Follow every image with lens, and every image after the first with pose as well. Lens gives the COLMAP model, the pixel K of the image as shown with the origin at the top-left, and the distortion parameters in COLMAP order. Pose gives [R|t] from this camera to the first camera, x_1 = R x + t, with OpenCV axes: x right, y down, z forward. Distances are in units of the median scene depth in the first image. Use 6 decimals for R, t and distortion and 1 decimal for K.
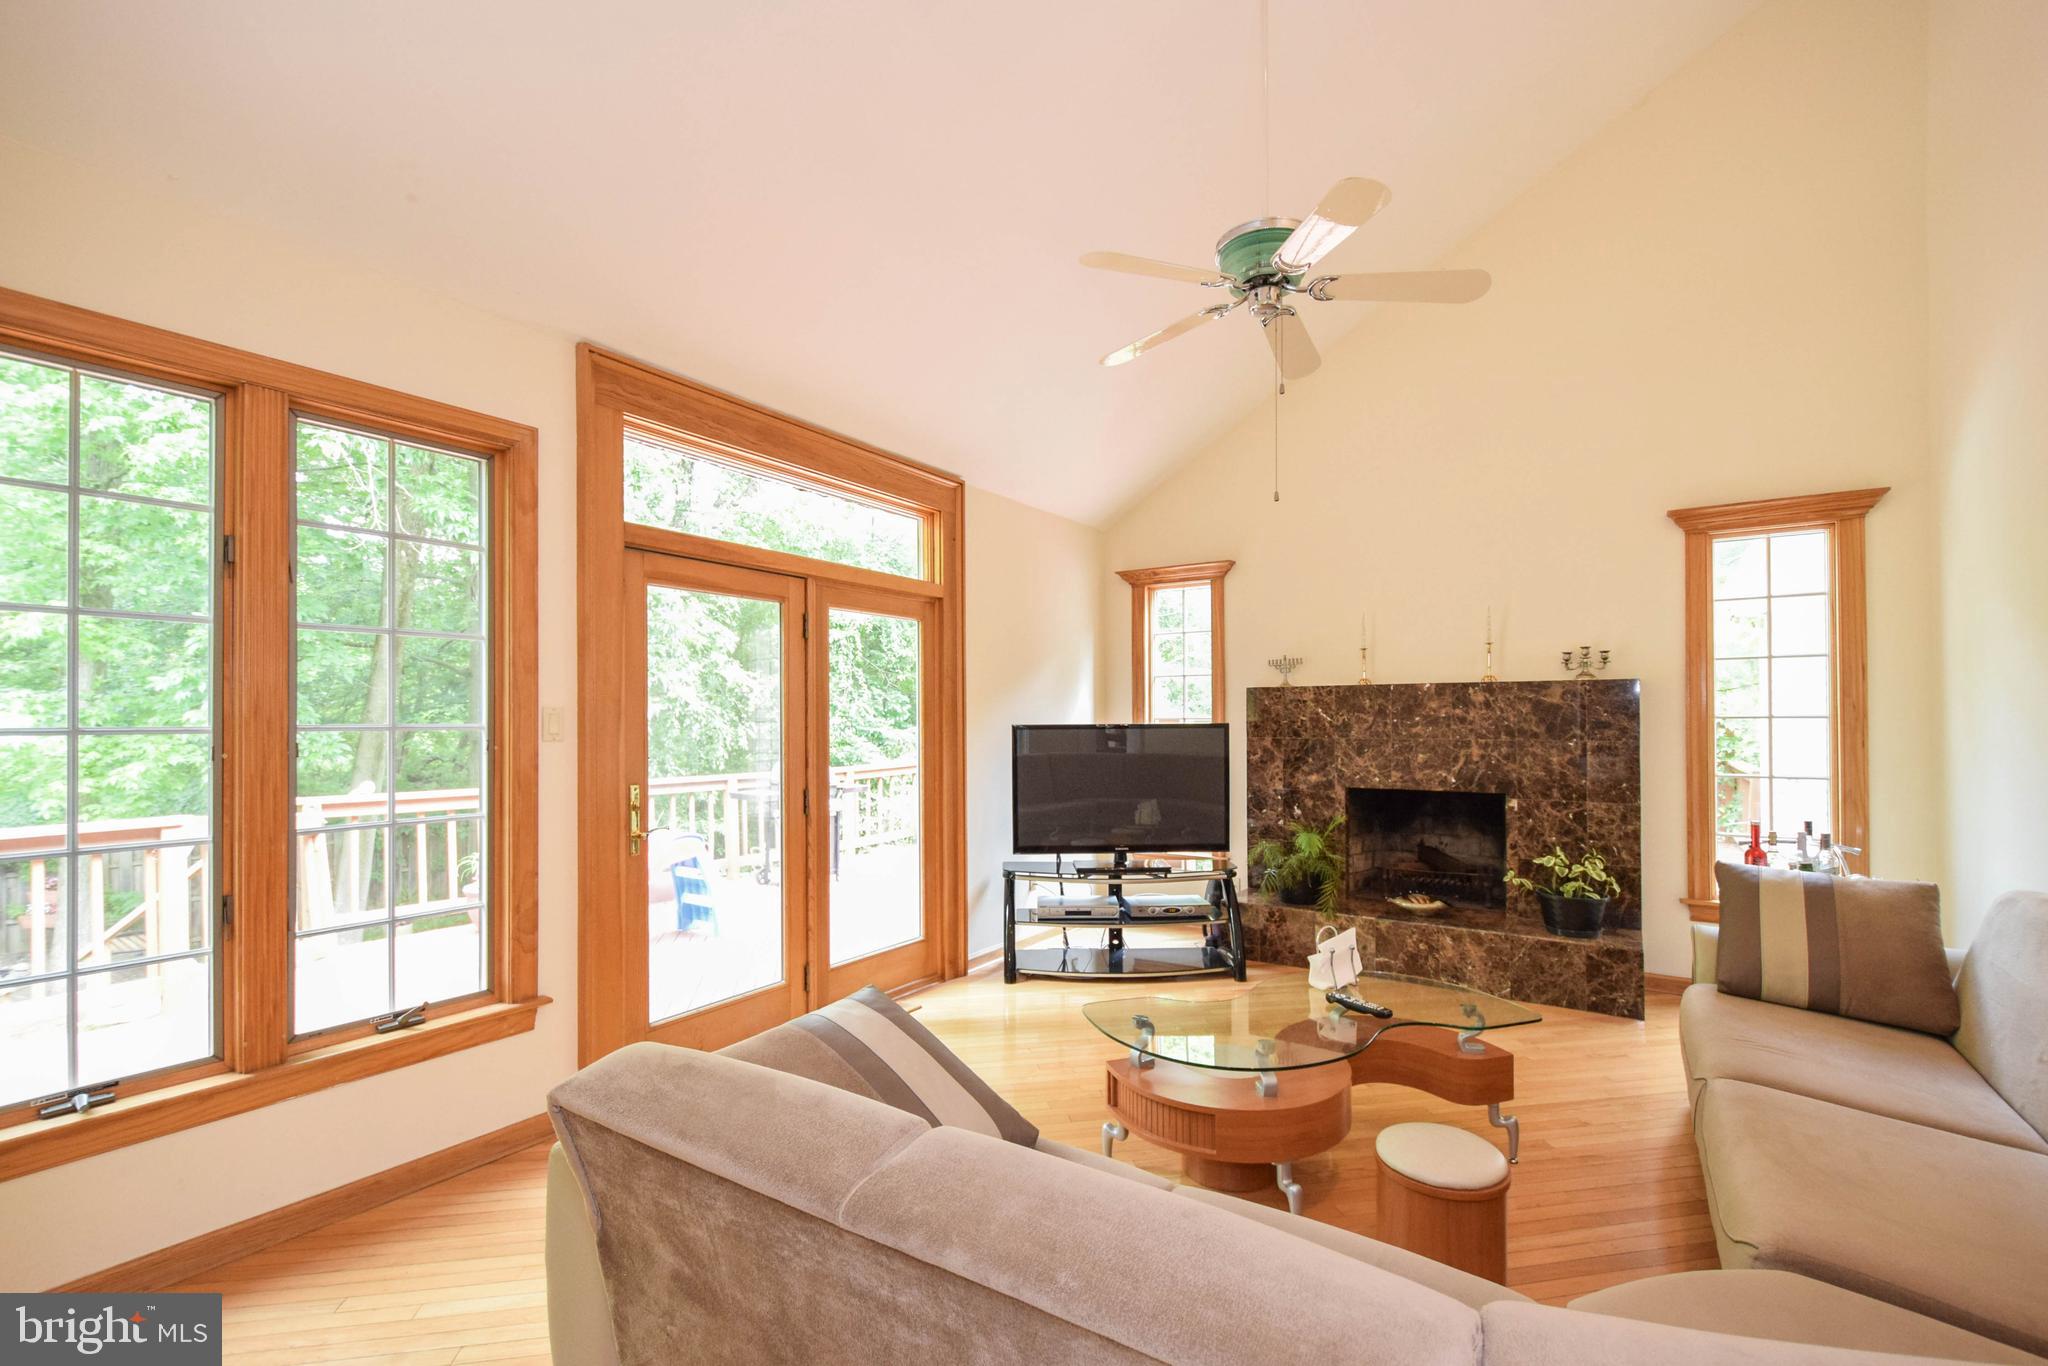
lens RADIAL K [[889.1, 0, 1024.9], [0, 889.1, 711.3], [0, 0, 1]] dist [0.019897, -0.014800]
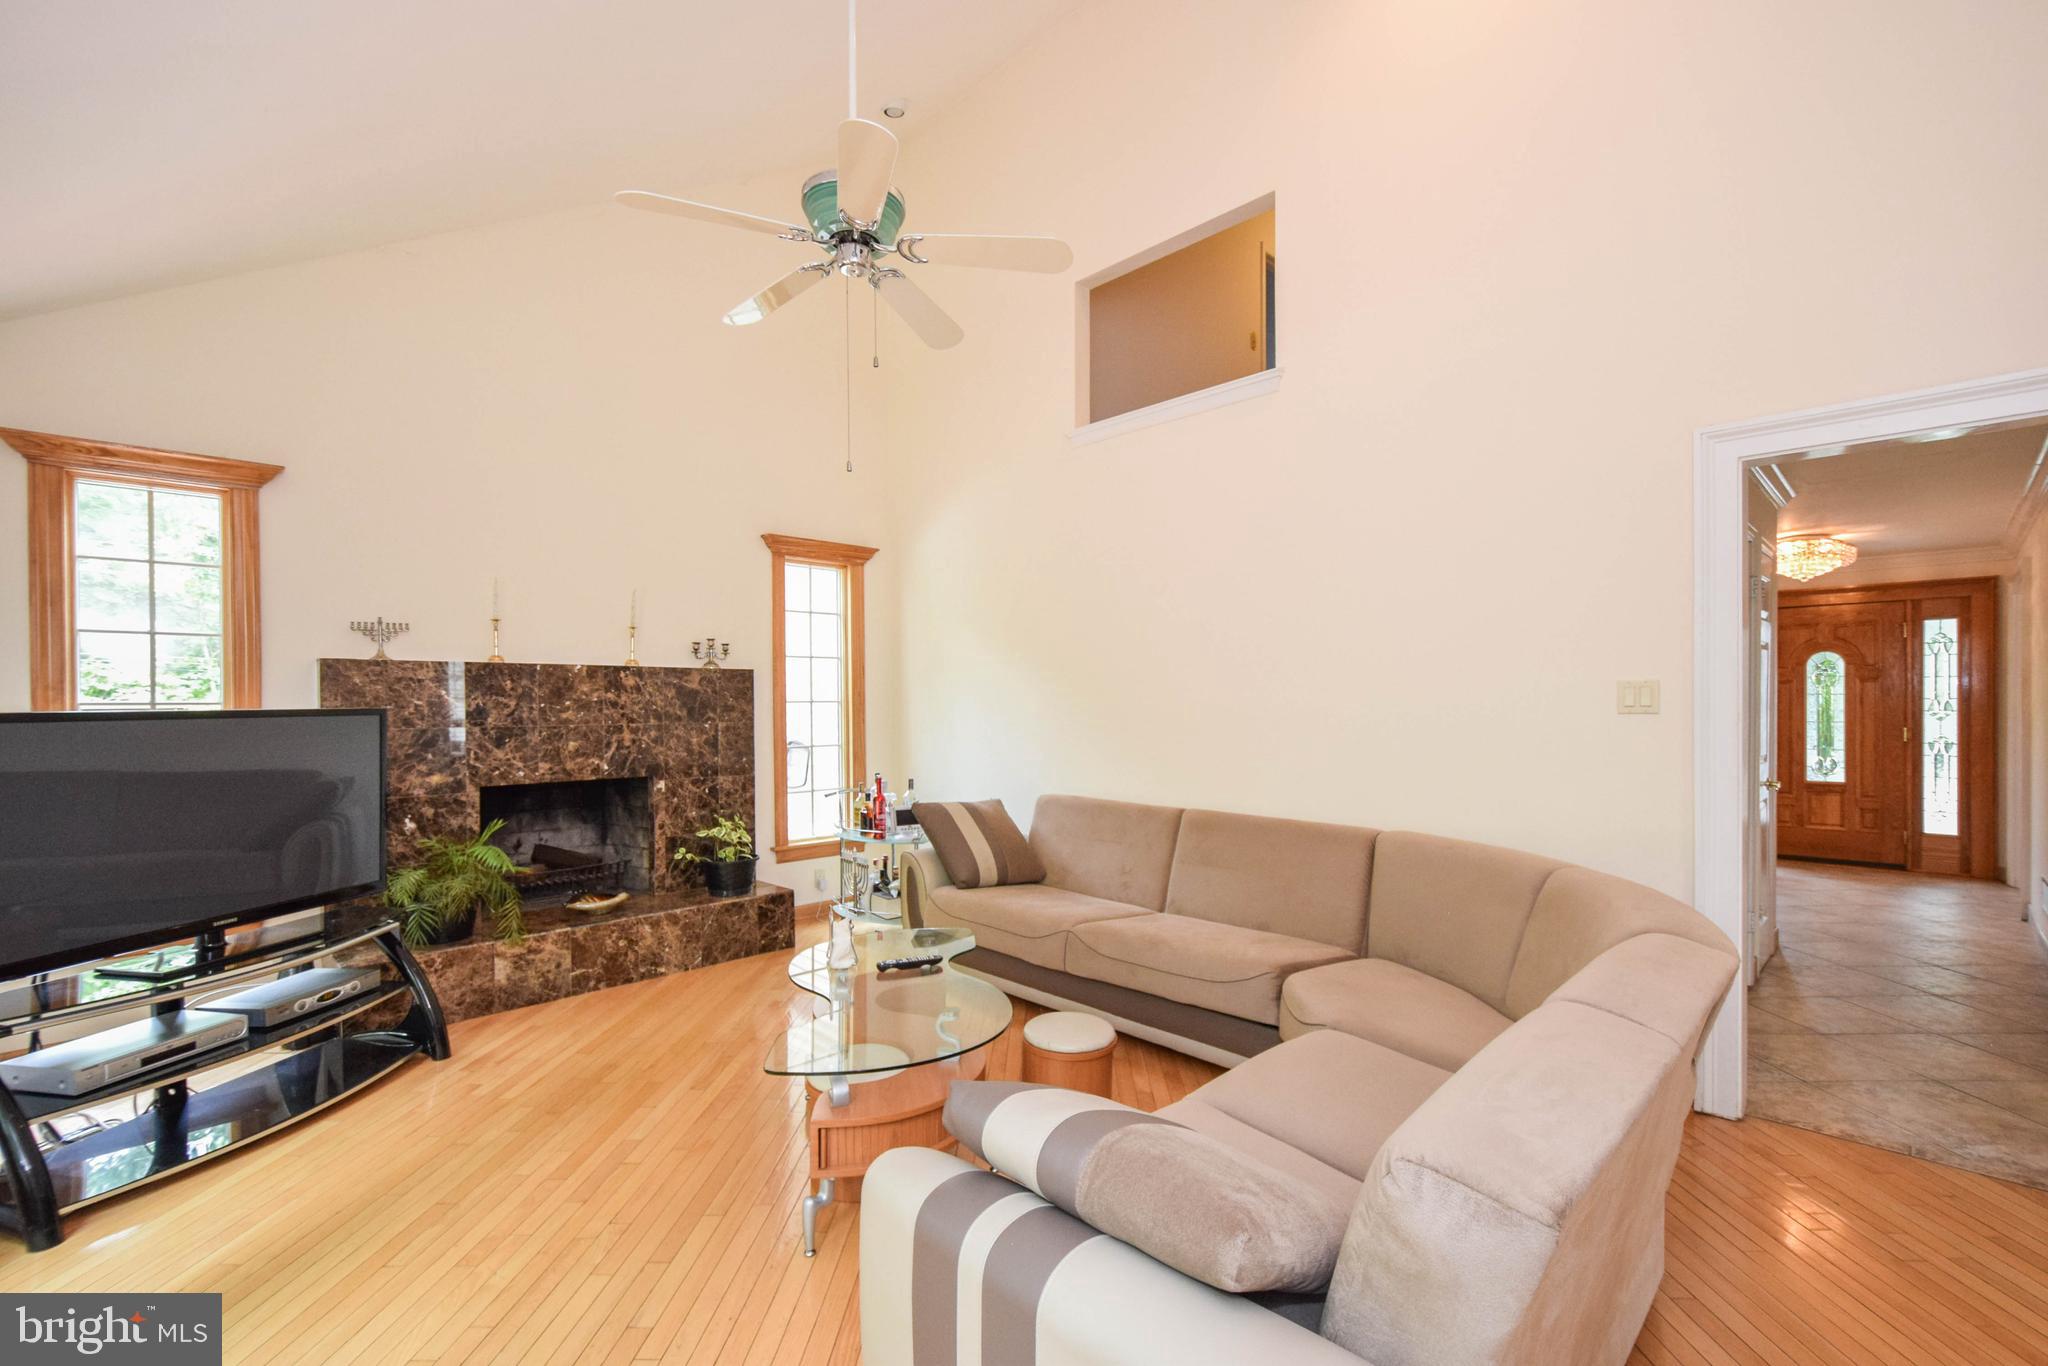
lens RADIAL K [[889.1, 0, 1024.9], [0, 889.1, 711.3], [0, 0, 1]] dist [0.019897, -0.014800]
pose [[0.205019, -0.007319, 0.978731, -0.374355], [-0.003455, 0.999960, 0.008202, 0.008018], [-0.978752, -0.005063, 0.204985, 0.372161]]
